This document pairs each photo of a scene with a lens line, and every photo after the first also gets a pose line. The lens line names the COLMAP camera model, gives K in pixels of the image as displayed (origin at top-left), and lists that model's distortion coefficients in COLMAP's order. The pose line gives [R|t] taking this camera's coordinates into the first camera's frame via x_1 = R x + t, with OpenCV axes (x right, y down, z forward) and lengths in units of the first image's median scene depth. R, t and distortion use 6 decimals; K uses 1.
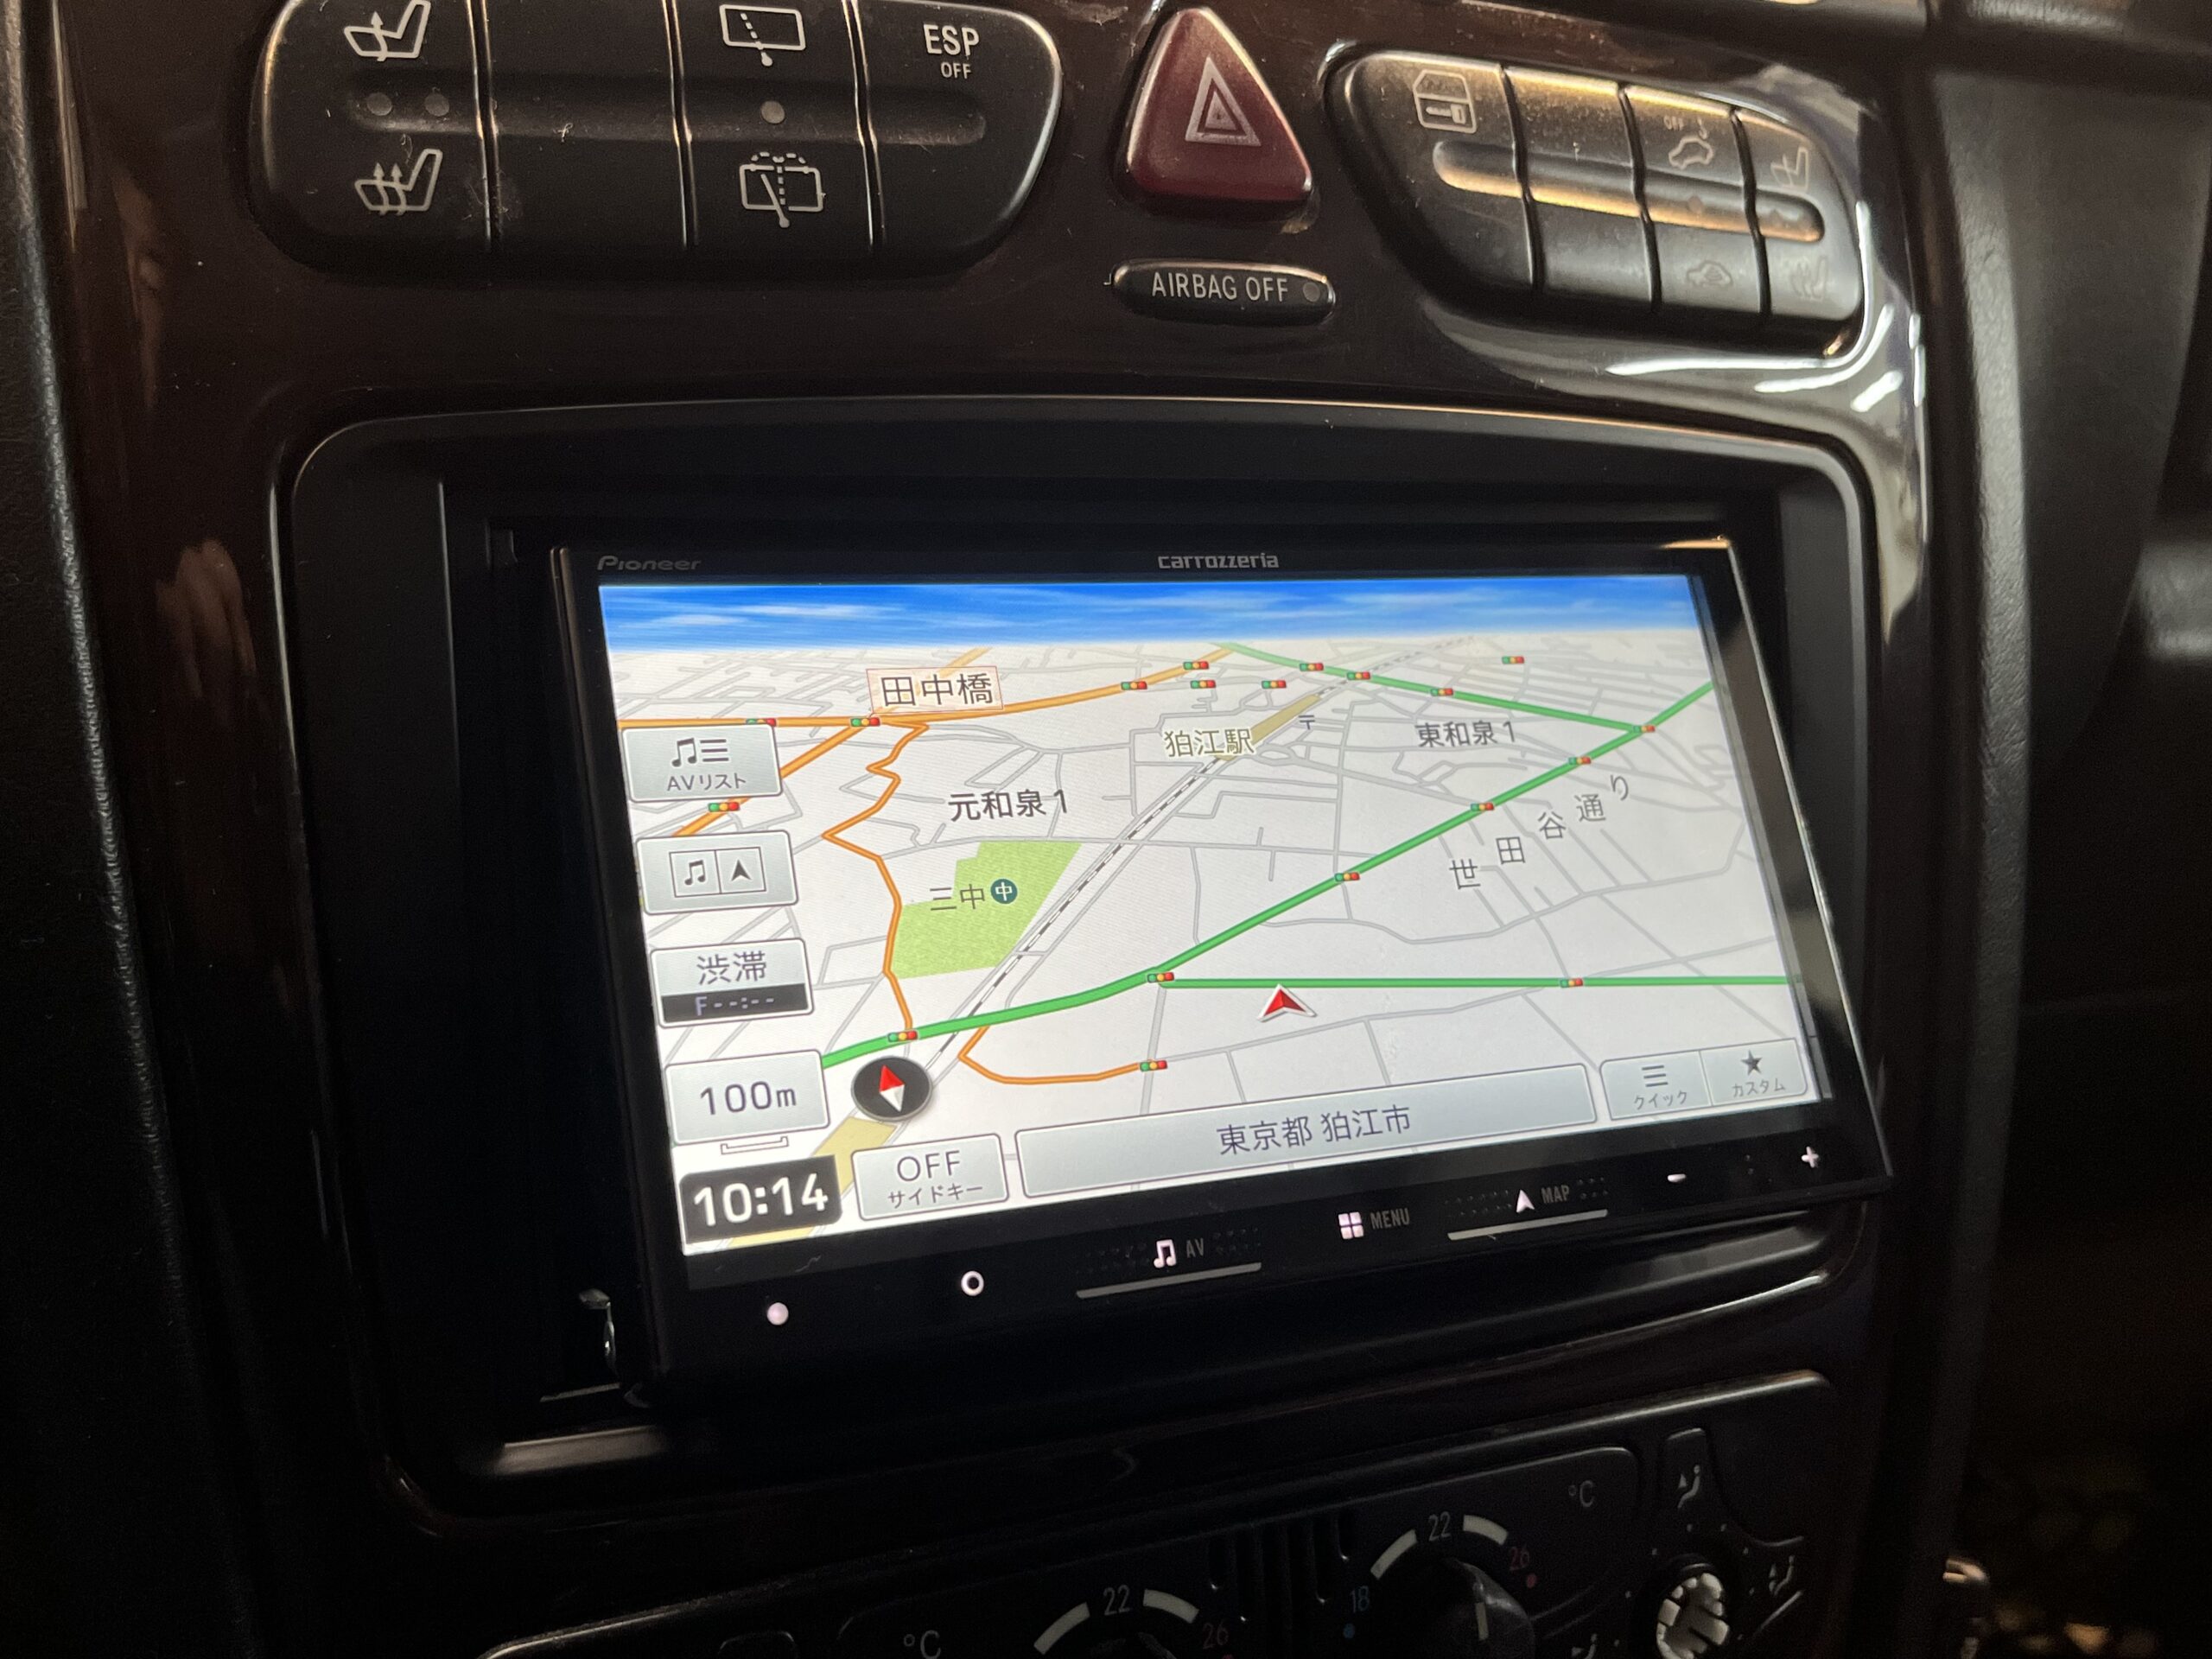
lens RADIAL K [[2278.9, 0, 1111.1], [0, 2278.9, 831.2], [0, 0, 1]] dist [0.003872, 0.000000]
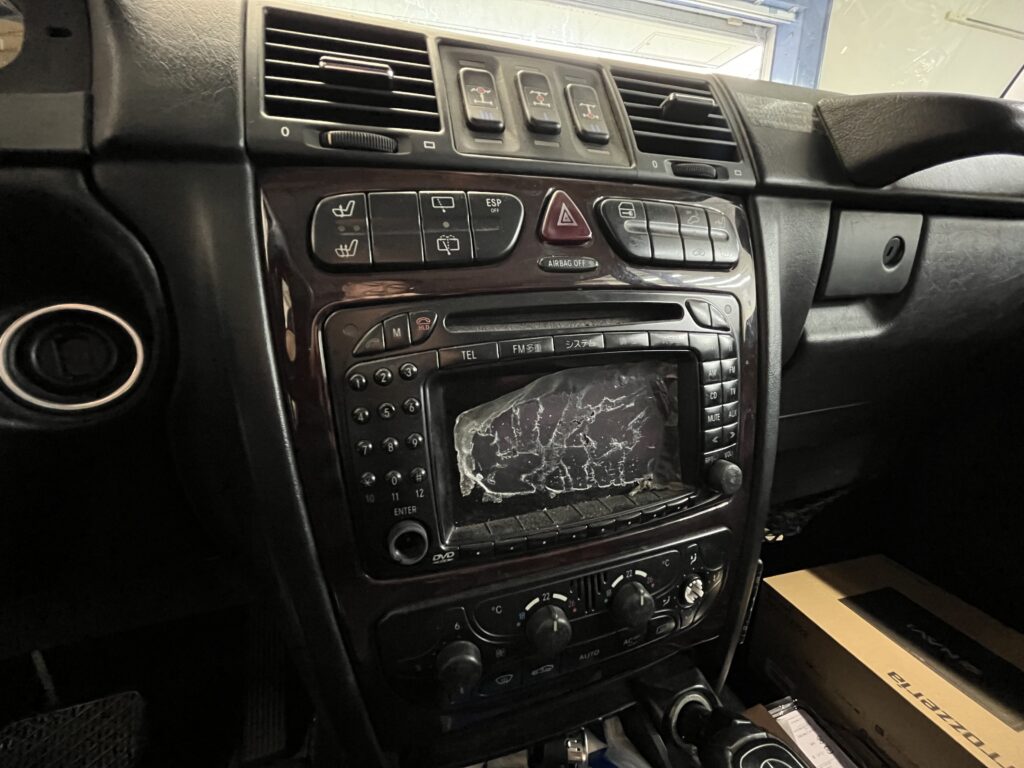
lens RADIAL K [[418.9, 0, 505.4], [0, 418.9, 381.7], [0, 0, 1]] dist [-0.004142, 0.000347]
pose [[0.989595, -0.014902, -0.143105, 0.041329], [0.021009, 0.998928, 0.041258, -0.069907], [0.142337, -0.043835, 0.988847, 0.272771]]
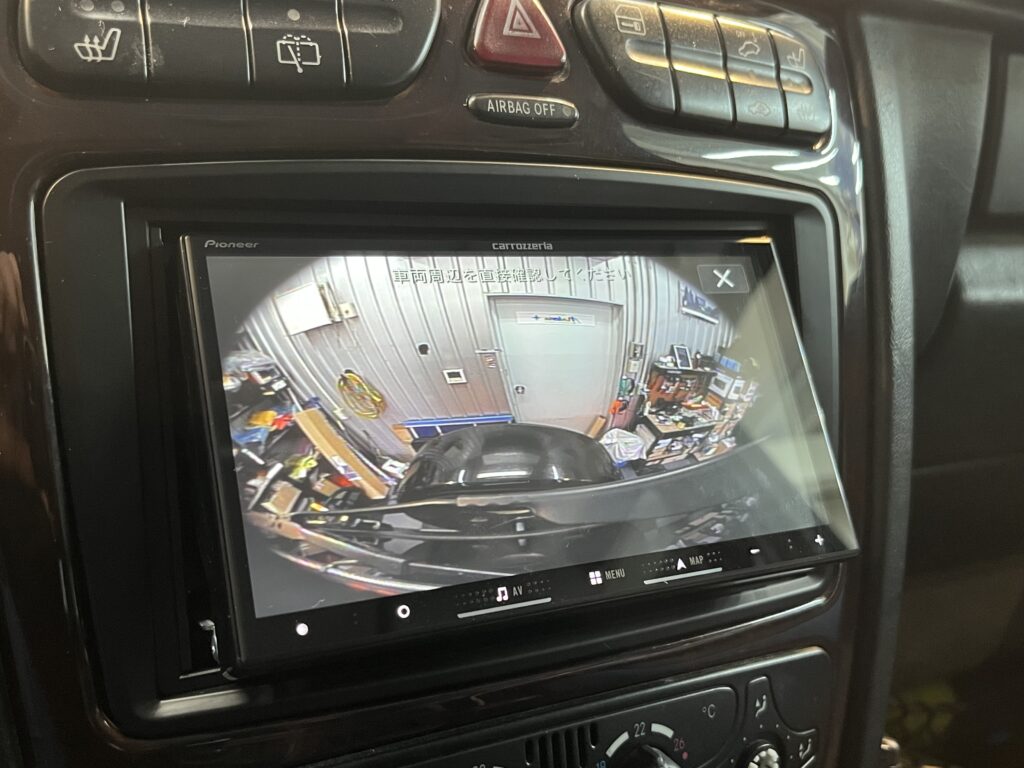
lens RADIAL K [[1055.0, 0, 514.6], [0, 1055.0, 386.2], [0, 0, 1]] dist [0.003872, 0.000000]
pose [[0.998708, -0.014530, 0.048694, -0.006527], [0.015545, 0.999669, -0.020521, 0.022766], [-0.048379, 0.021251, 0.998603, 0.080085]]
